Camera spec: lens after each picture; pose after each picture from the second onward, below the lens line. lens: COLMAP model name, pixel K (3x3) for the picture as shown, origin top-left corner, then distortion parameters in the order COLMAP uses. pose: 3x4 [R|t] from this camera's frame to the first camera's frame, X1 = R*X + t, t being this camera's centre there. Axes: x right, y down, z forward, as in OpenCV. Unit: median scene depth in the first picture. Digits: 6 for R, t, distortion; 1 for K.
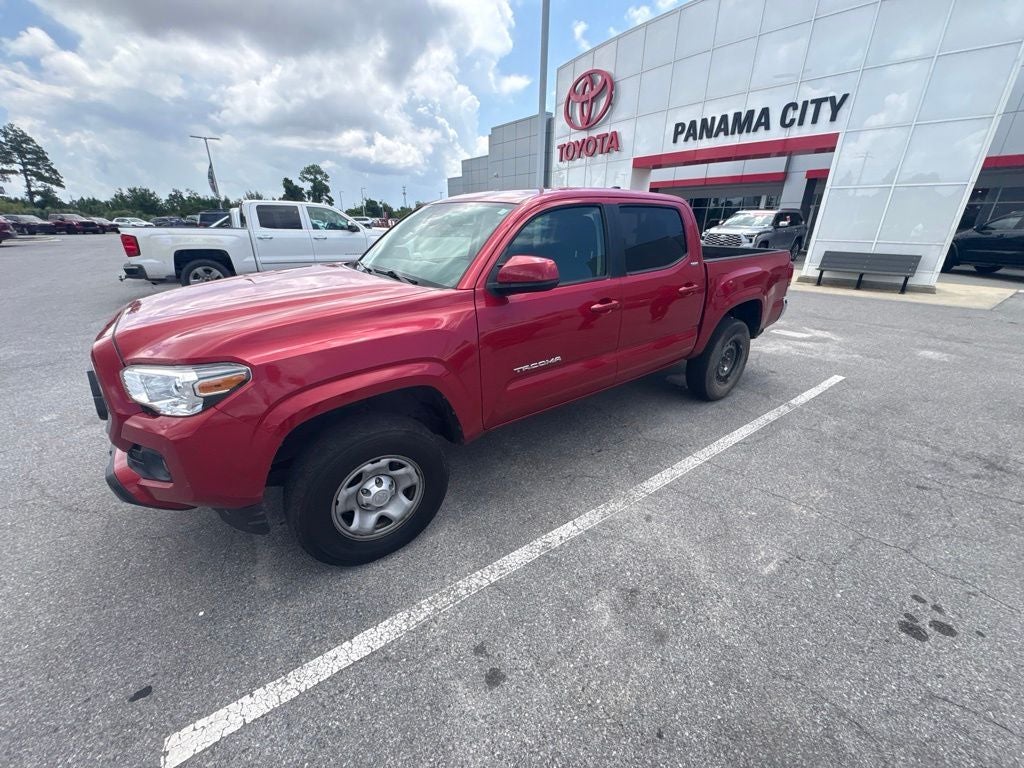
lens RADIAL K [[406.8, 0, 510.9], [0, 406.8, 384.7], [0, 0, 1]] dist [0.000274, -0.000005]
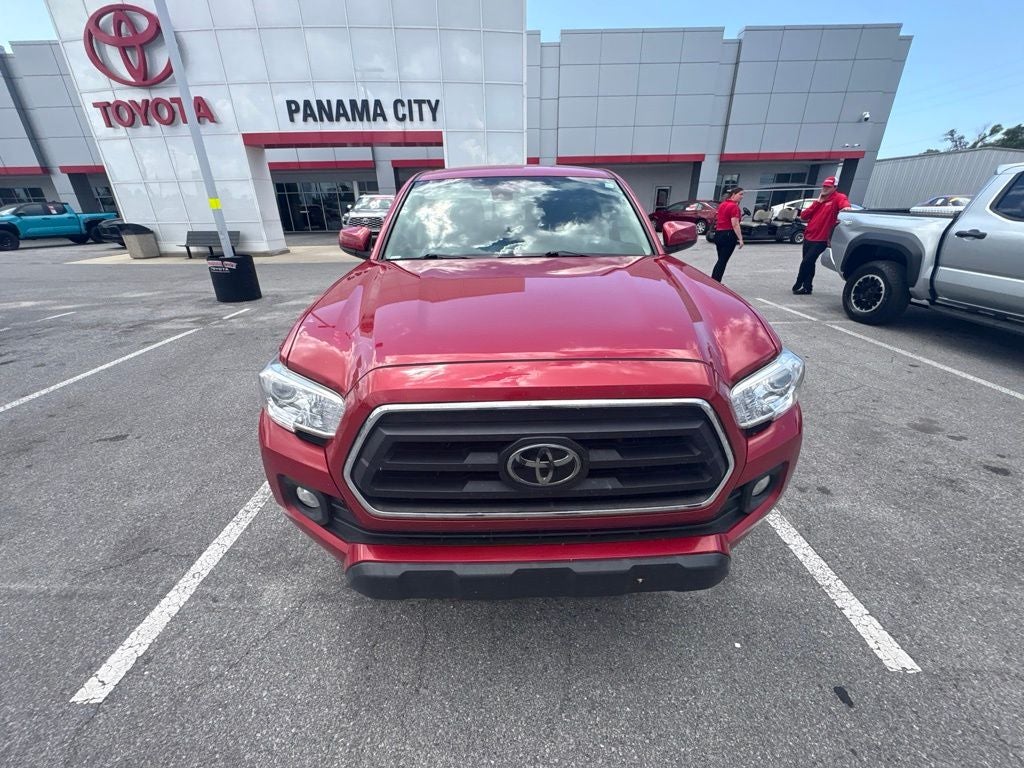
lens RADIAL K [[406.8, 0, 511.8], [0, 406.8, 384.3], [0, 0, 1]] dist [0.000274, -0.000005]
pose [[0.580103, -0.347632, 0.736636, -0.275875], [0.328010, 0.927486, 0.179388, -0.050422], [-0.745581, 0.137560, 0.652063, 0.132144]]
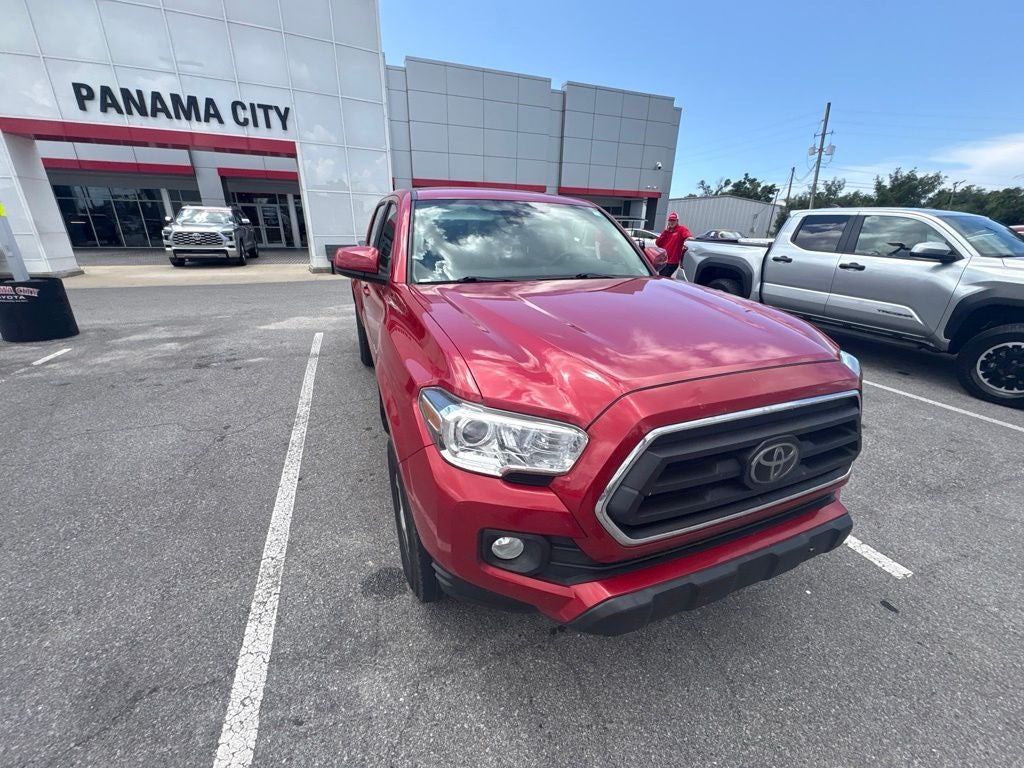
lens RADIAL K [[406.8, 0, 513.2], [0, 406.8, 383.1], [0, 0, 1]] dist [0.000274, -0.000005]
pose [[0.255632, -0.354070, 0.899603, -0.318879], [0.350240, 0.901228, 0.255185, -0.087627], [-0.901102, 0.249843, 0.354392, 0.218716]]
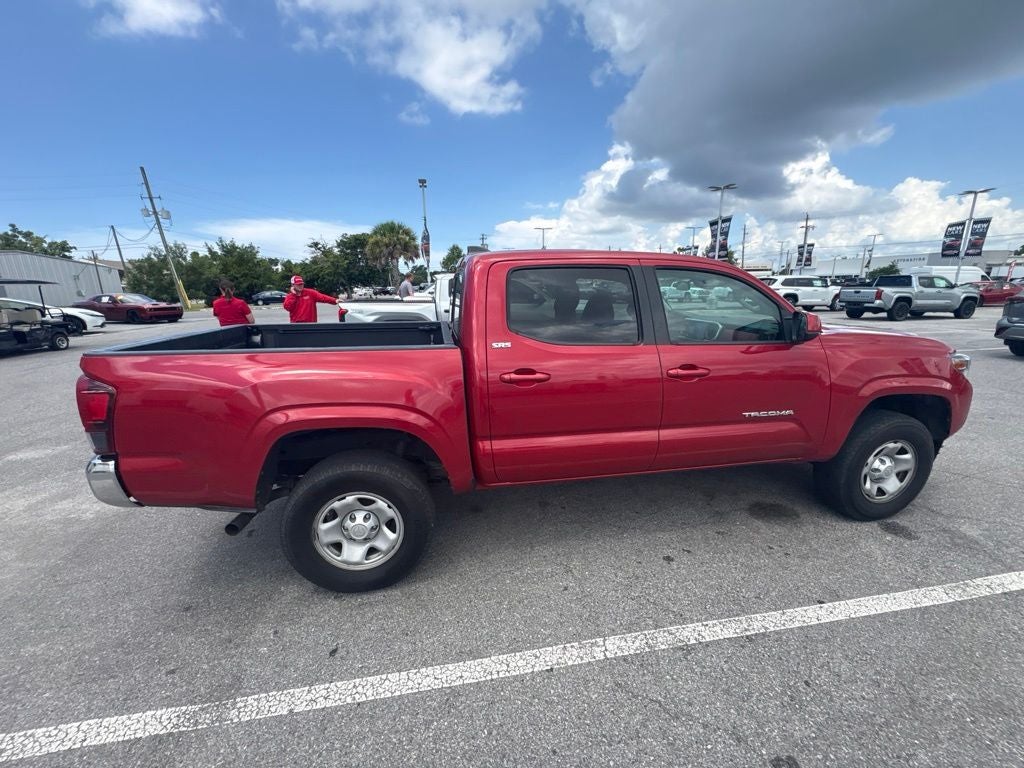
lens RADIAL K [[406.8, 0, 510.4], [0, 406.8, 385.0], [0, 0, 1]] dist [0.000274, -0.000005]
pose [[-0.895117, -0.100124, 0.434443, -0.064021], [0.175172, 0.817102, 0.549235, -0.253255], [-0.409976, 0.567732, -0.713863, 0.621695]]
